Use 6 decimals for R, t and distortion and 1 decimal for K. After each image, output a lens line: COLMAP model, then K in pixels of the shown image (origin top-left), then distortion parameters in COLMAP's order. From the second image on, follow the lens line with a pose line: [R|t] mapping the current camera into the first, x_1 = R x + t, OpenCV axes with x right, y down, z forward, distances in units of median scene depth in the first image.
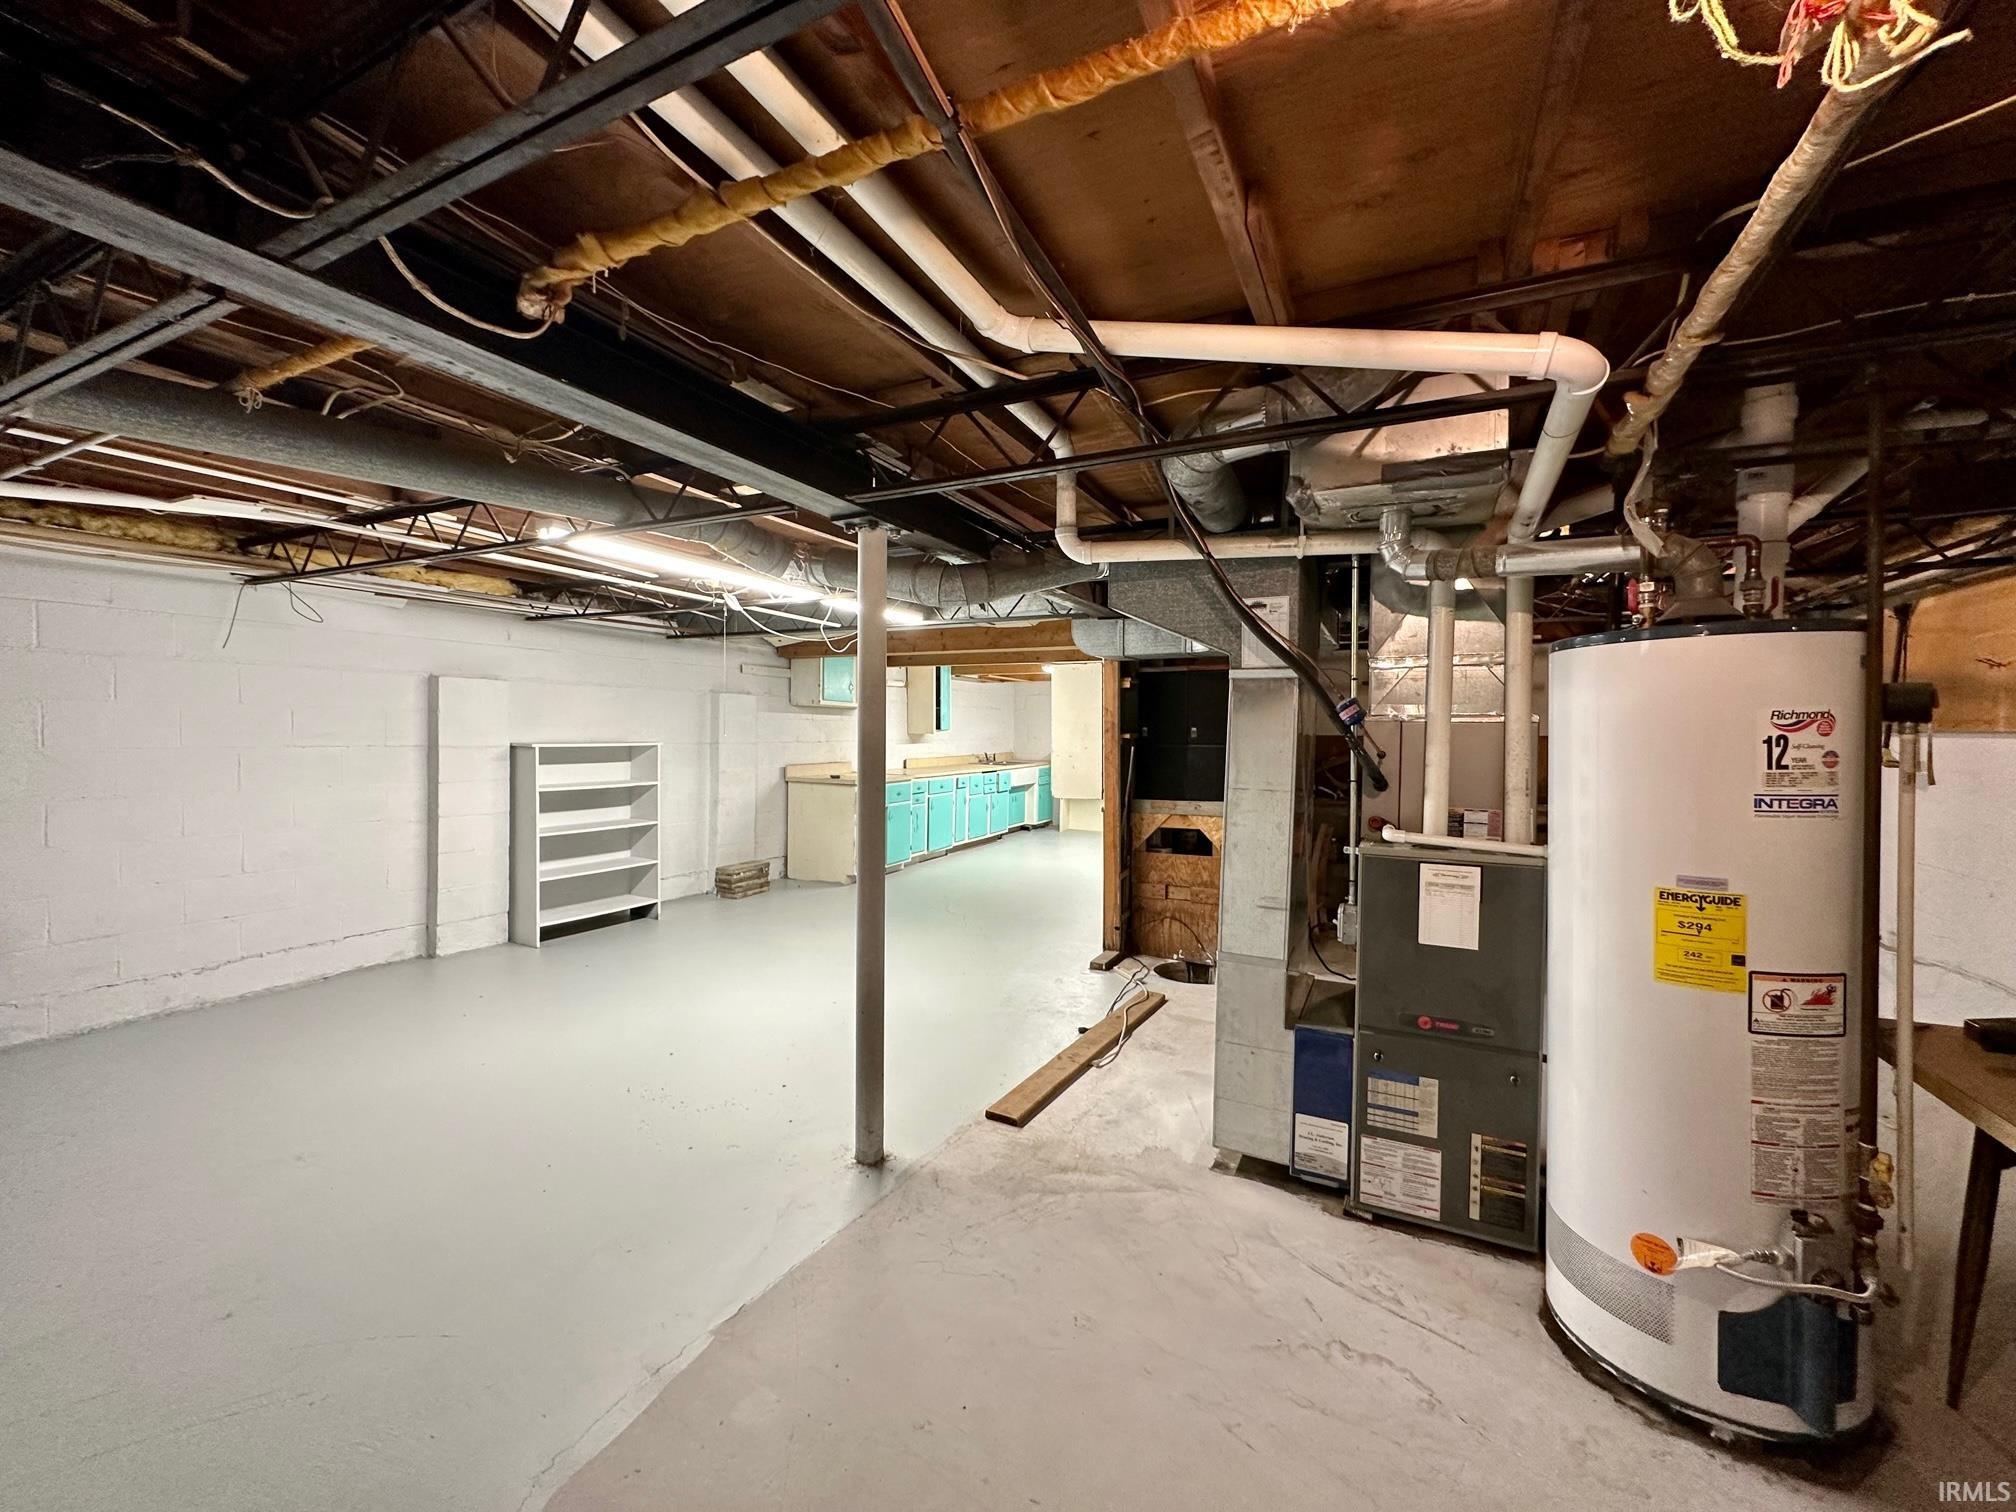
lens RADIAL K [[805.8, 0, 1006.5], [0, 805.8, 741.0], [0, 0, 1]] dist [-0.002826, 0.000561]
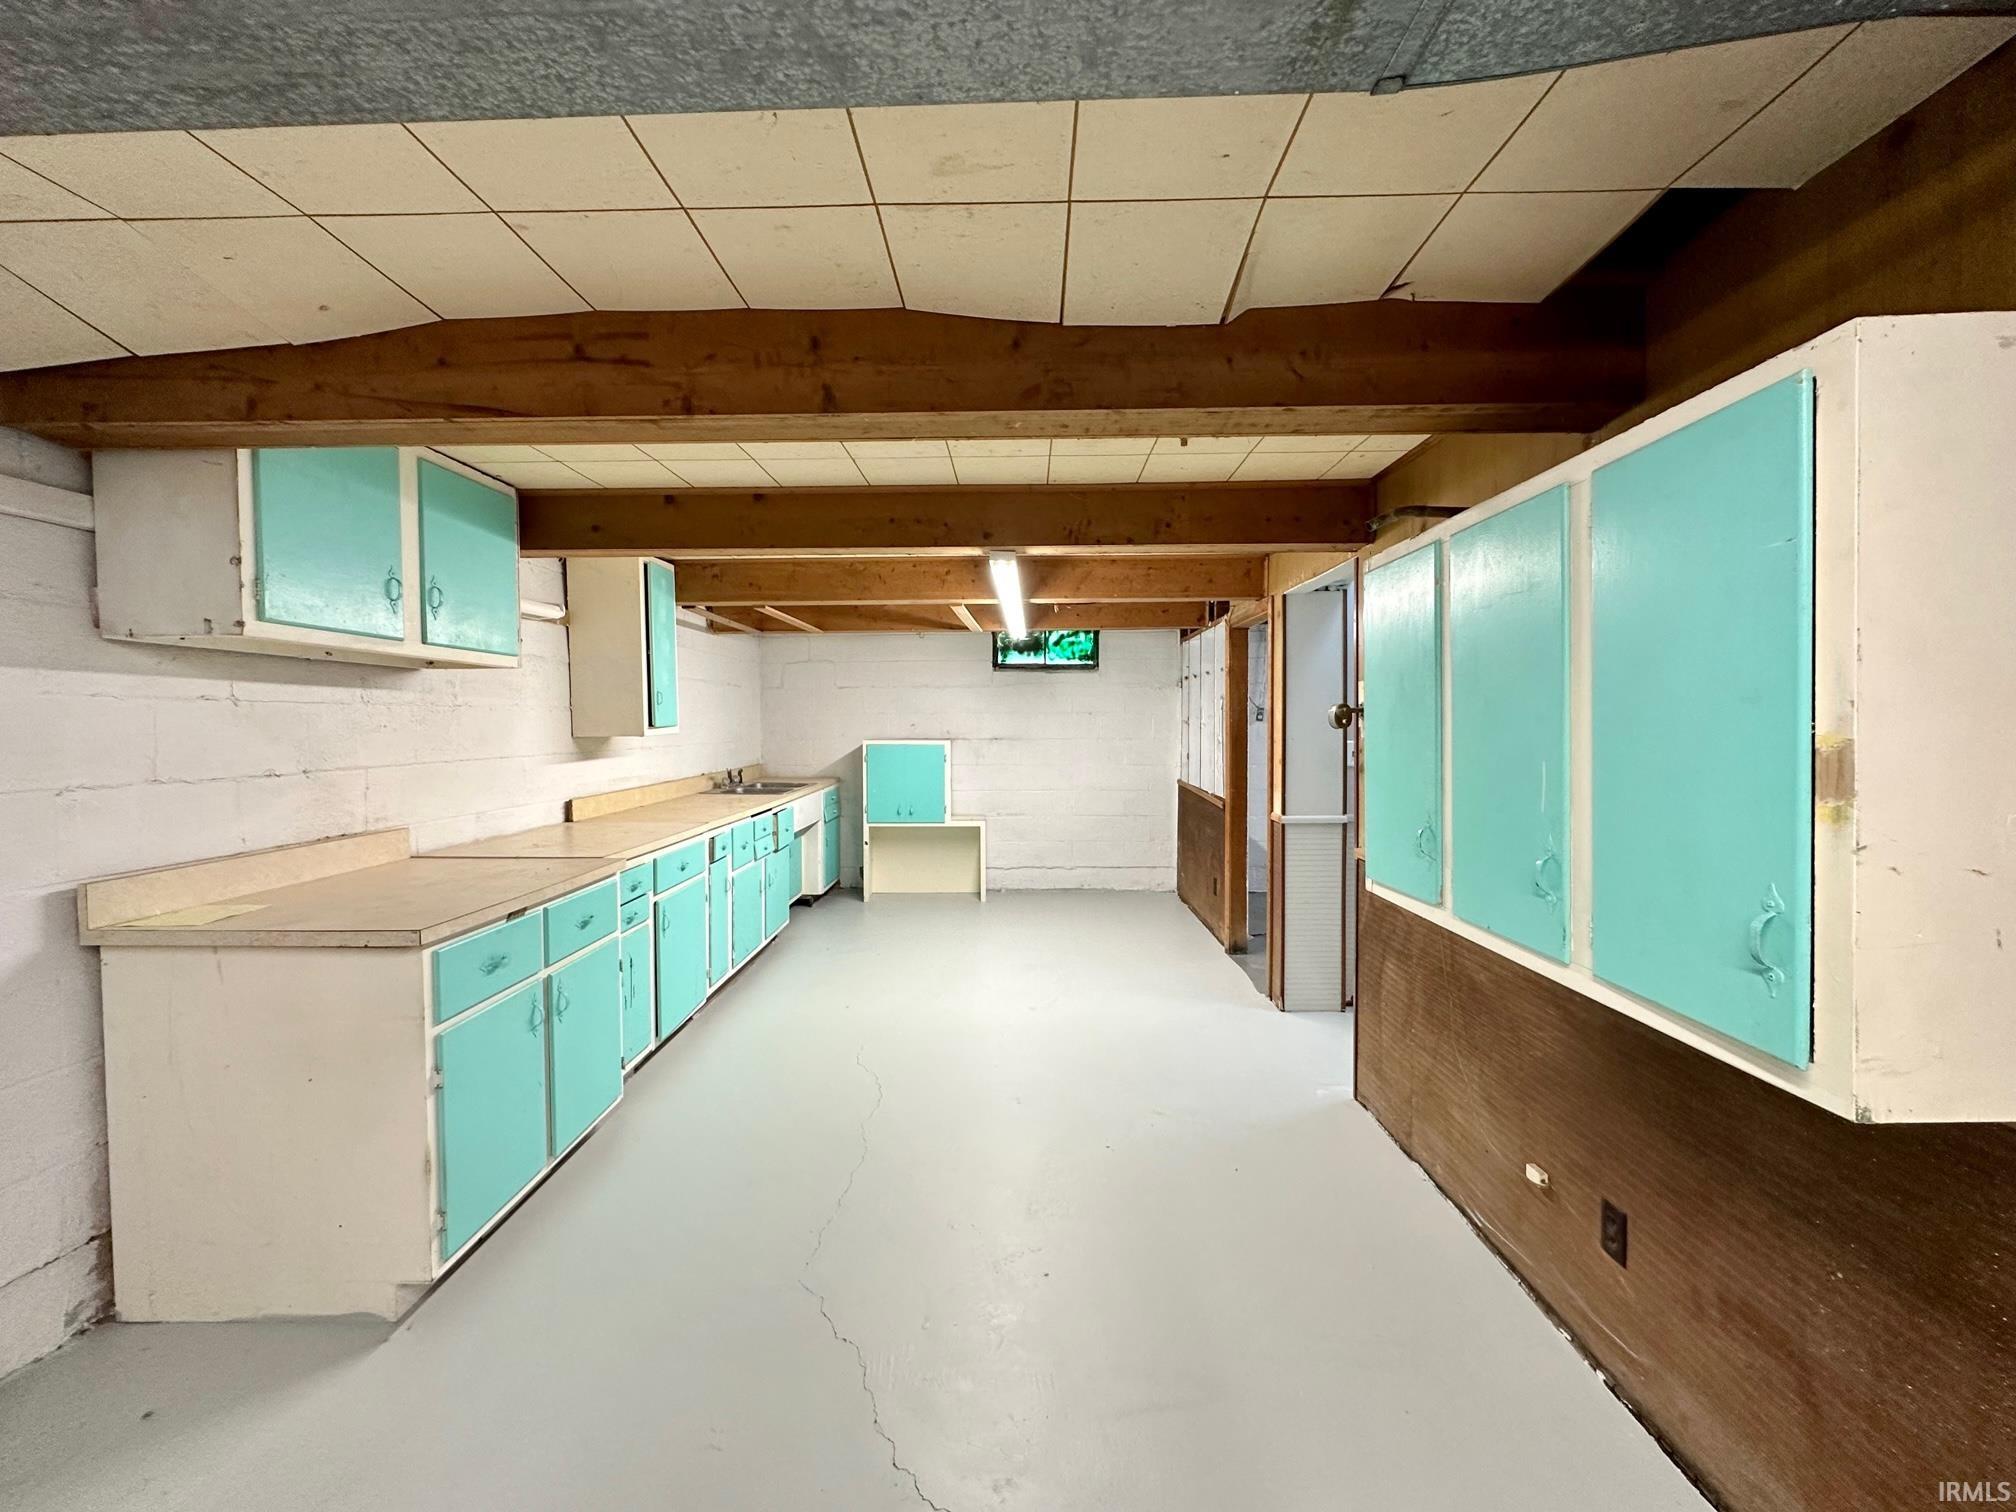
lens RADIAL K [[805.8, 0, 1011.5], [0, 805.8, 751.9], [0, 0, 1]] dist [-0.002826, 0.000561]
pose [[0.903132, -0.034368, 0.427985, -0.113323], [0.024942, 0.999307, 0.027613, -0.008892], [-0.428638, -0.014263, 0.903364, 0.621390]]
